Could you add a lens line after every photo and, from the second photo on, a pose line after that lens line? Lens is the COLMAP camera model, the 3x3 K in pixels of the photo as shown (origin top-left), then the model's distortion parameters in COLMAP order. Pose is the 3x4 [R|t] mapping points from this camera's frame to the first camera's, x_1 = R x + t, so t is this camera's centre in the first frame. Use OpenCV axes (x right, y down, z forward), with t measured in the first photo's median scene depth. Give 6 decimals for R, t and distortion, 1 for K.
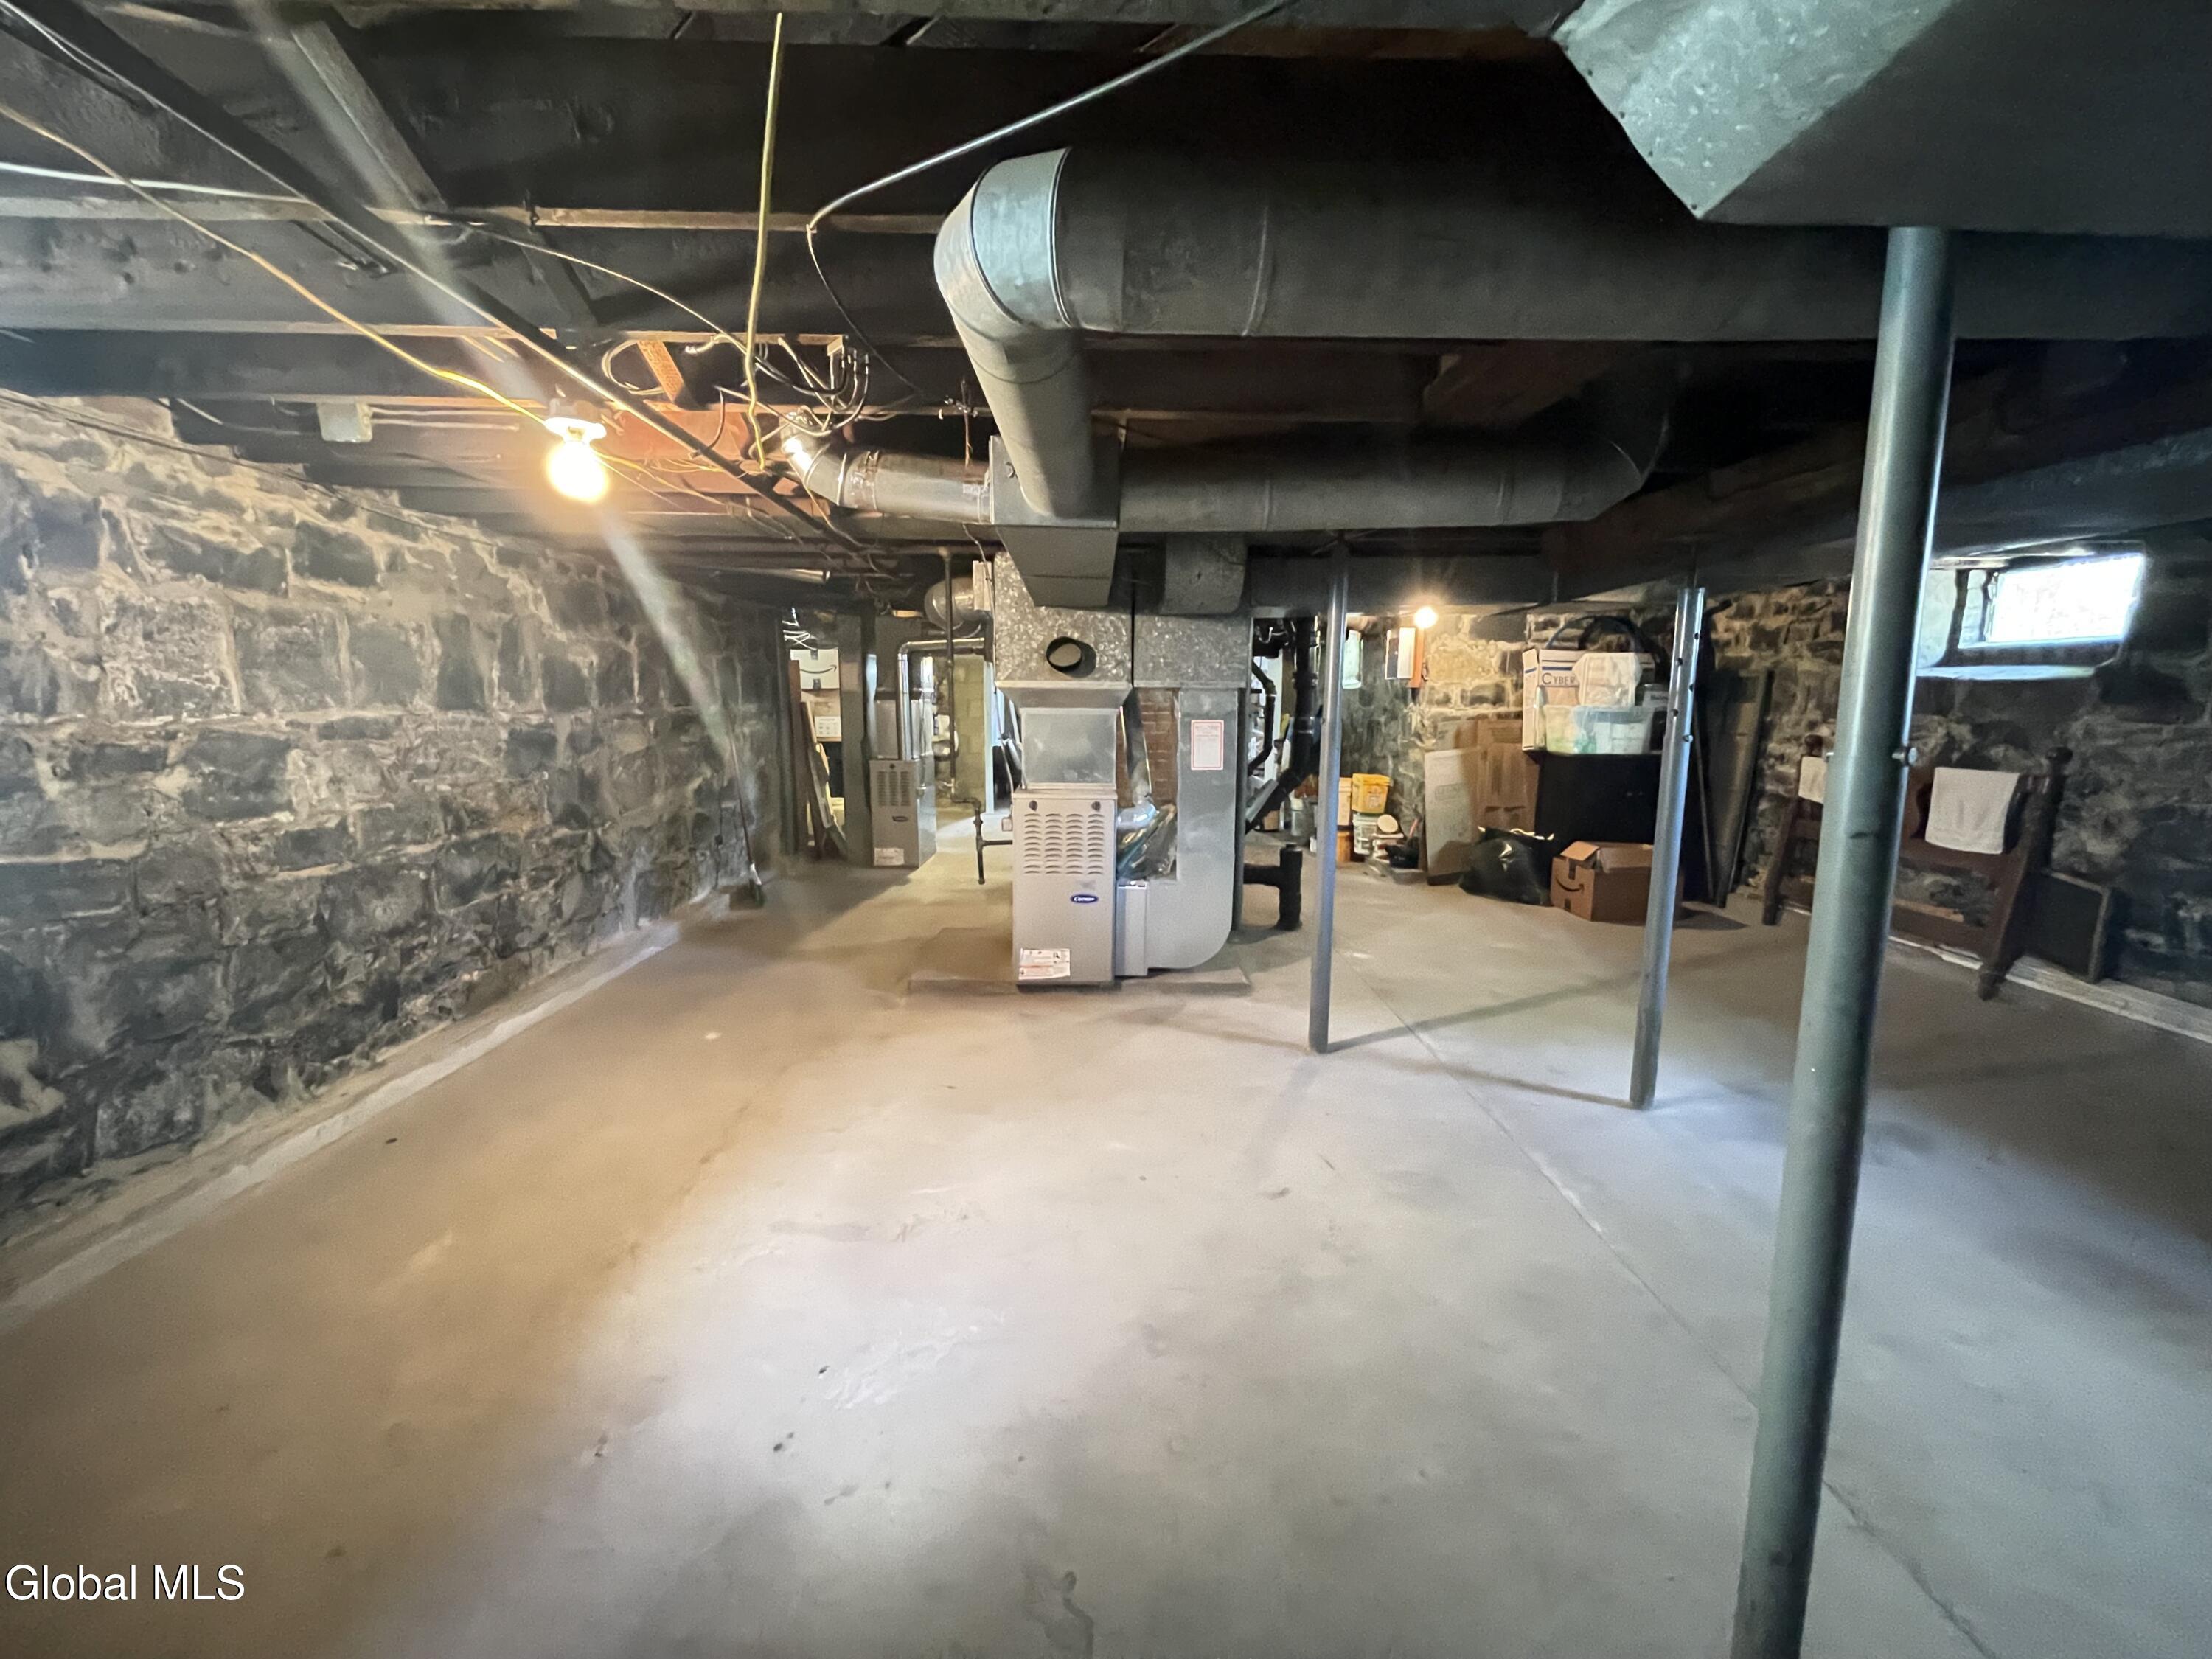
lens RADIAL K [[903.1, 0, 1100.7], [0, 903.1, 827.0], [0, 0, 1]] dist [-0.004737, 0.000537]
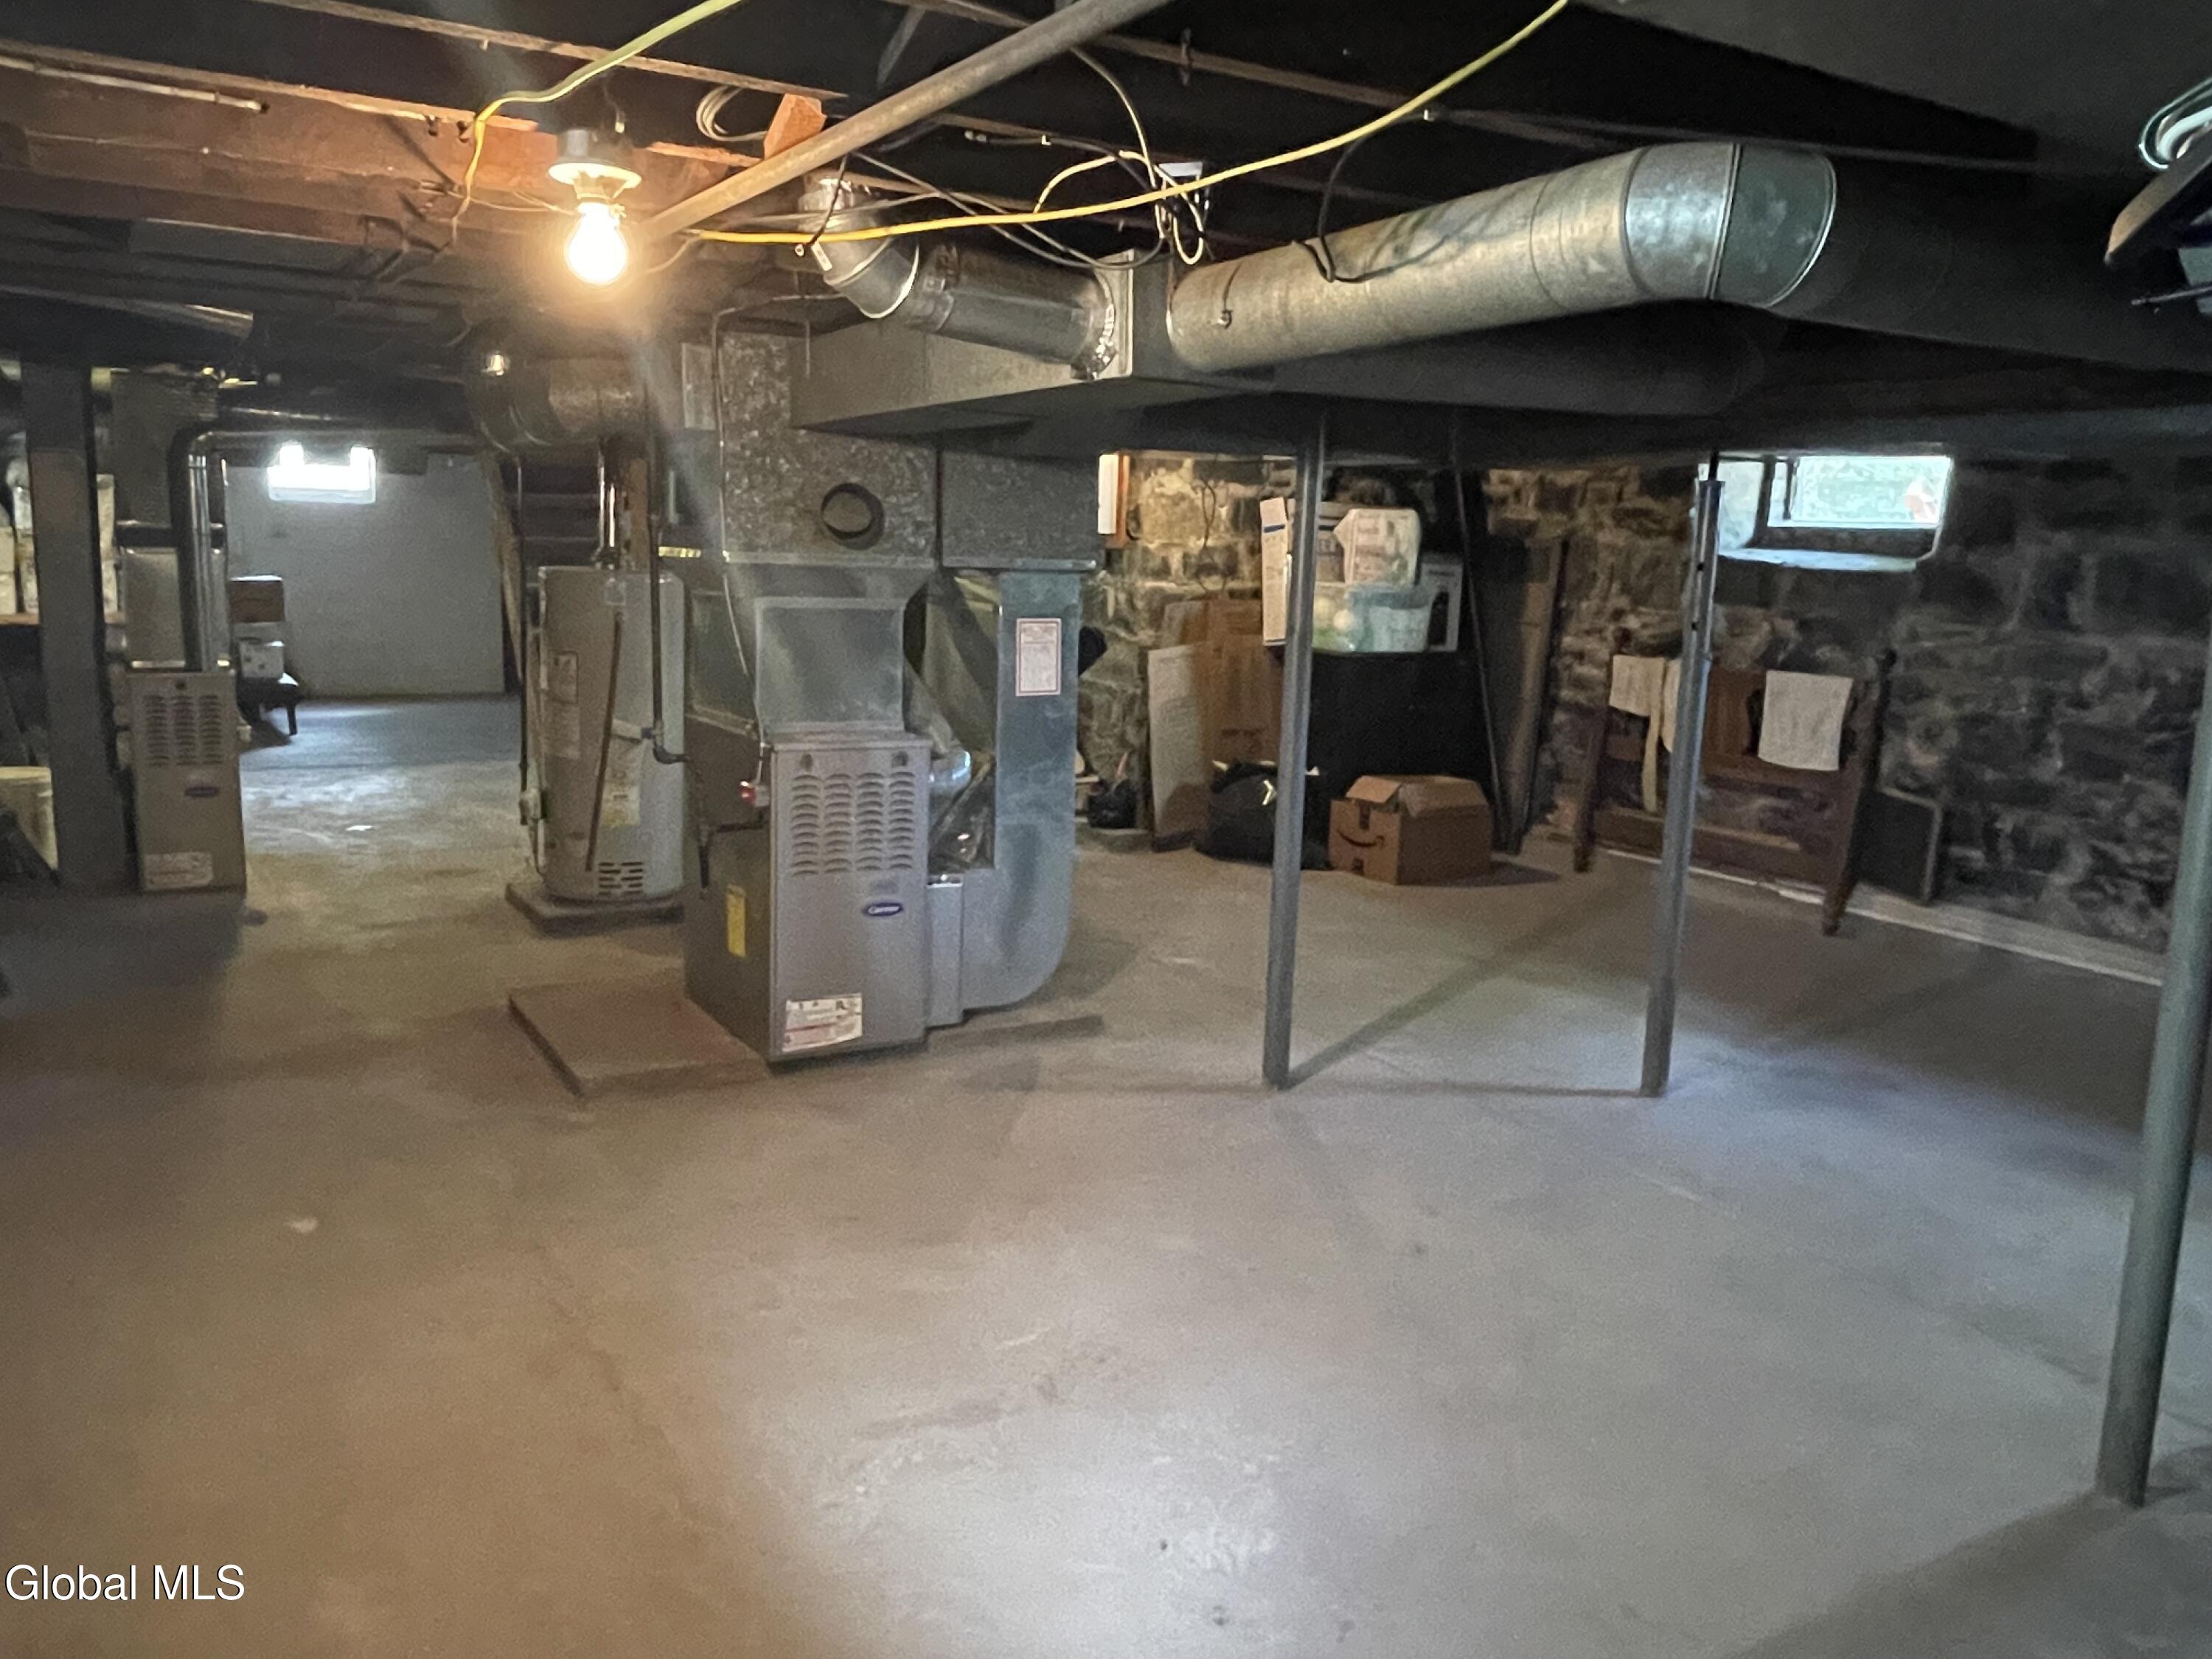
lens RADIAL K [[1679.1, 0, 1108.2], [0, 1679.1, 837.1], [0, 0, 1]] dist [0.005869, -0.032445]
pose [[0.866792, -0.064340, 0.494501, -0.388262], [0.041891, 0.997531, 0.056360, -0.024398], [-0.496907, -0.028137, 0.867348, -0.064369]]
